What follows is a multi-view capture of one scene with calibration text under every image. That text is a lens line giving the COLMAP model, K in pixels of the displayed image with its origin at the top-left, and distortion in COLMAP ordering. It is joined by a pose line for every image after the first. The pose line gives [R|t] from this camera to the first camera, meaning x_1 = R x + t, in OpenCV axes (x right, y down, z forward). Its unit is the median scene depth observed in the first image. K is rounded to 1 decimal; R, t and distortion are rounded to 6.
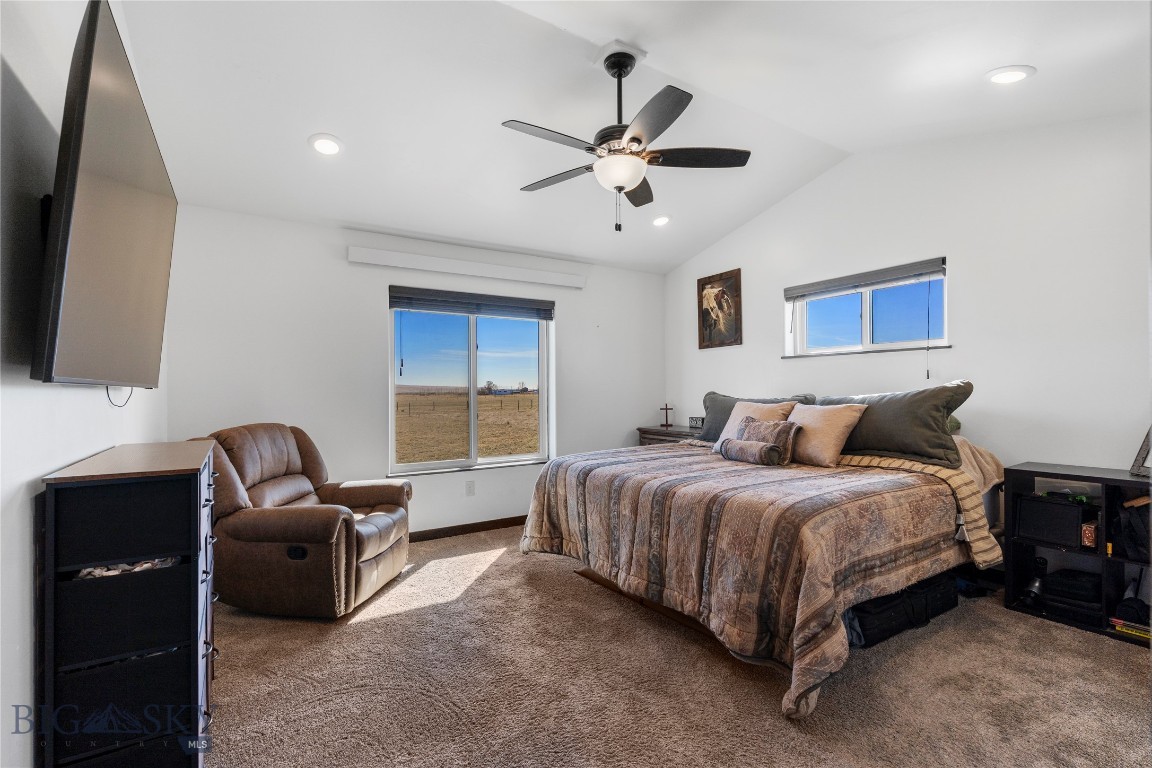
lens RADIAL K [[518.3, 0, 573.1], [0, 518.3, 387.5], [0, 0, 1]] dist [-0.009540, 0.003252]
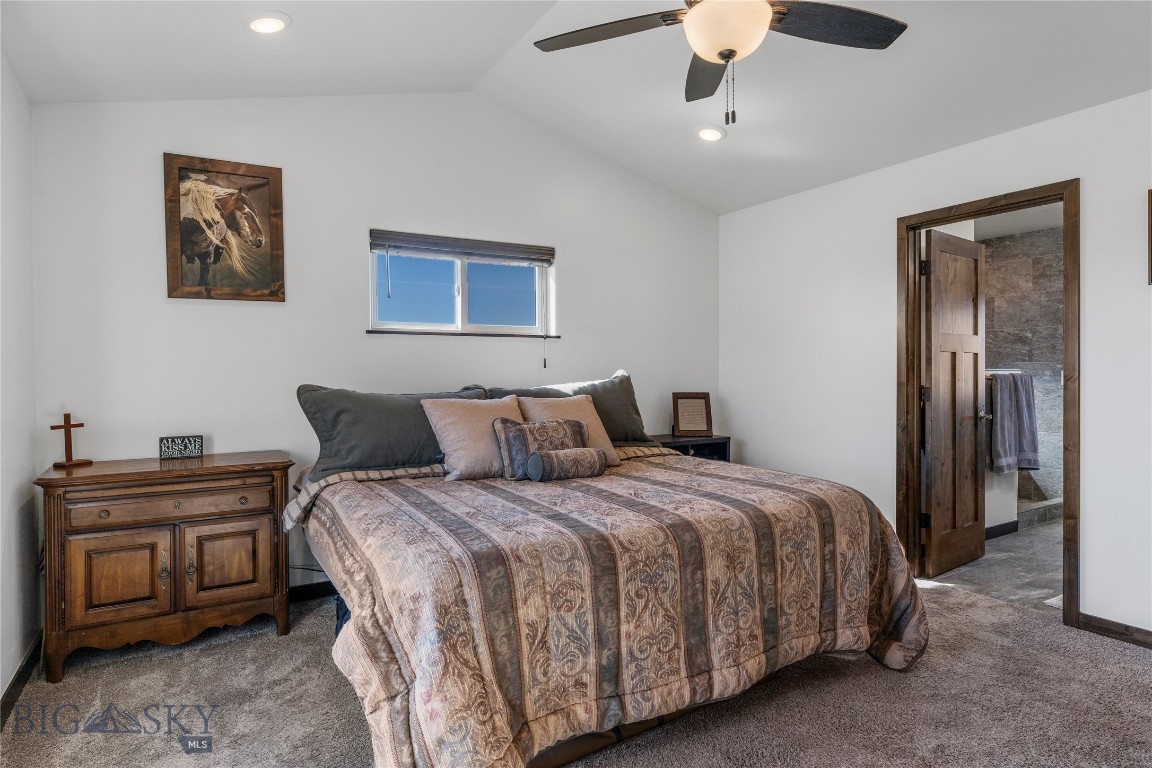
lens RADIAL K [[642.3, 0, 574.3], [0, 642.3, 378.7], [0, 0, 1]] dist [-0.008452, 0.004626]
pose [[0.018478, 0.002508, 0.999826, -0.366041], [0.001761, 0.999995, -0.002541, 0.005108], [-0.999828, 0.001807, 0.018474, 0.630367]]
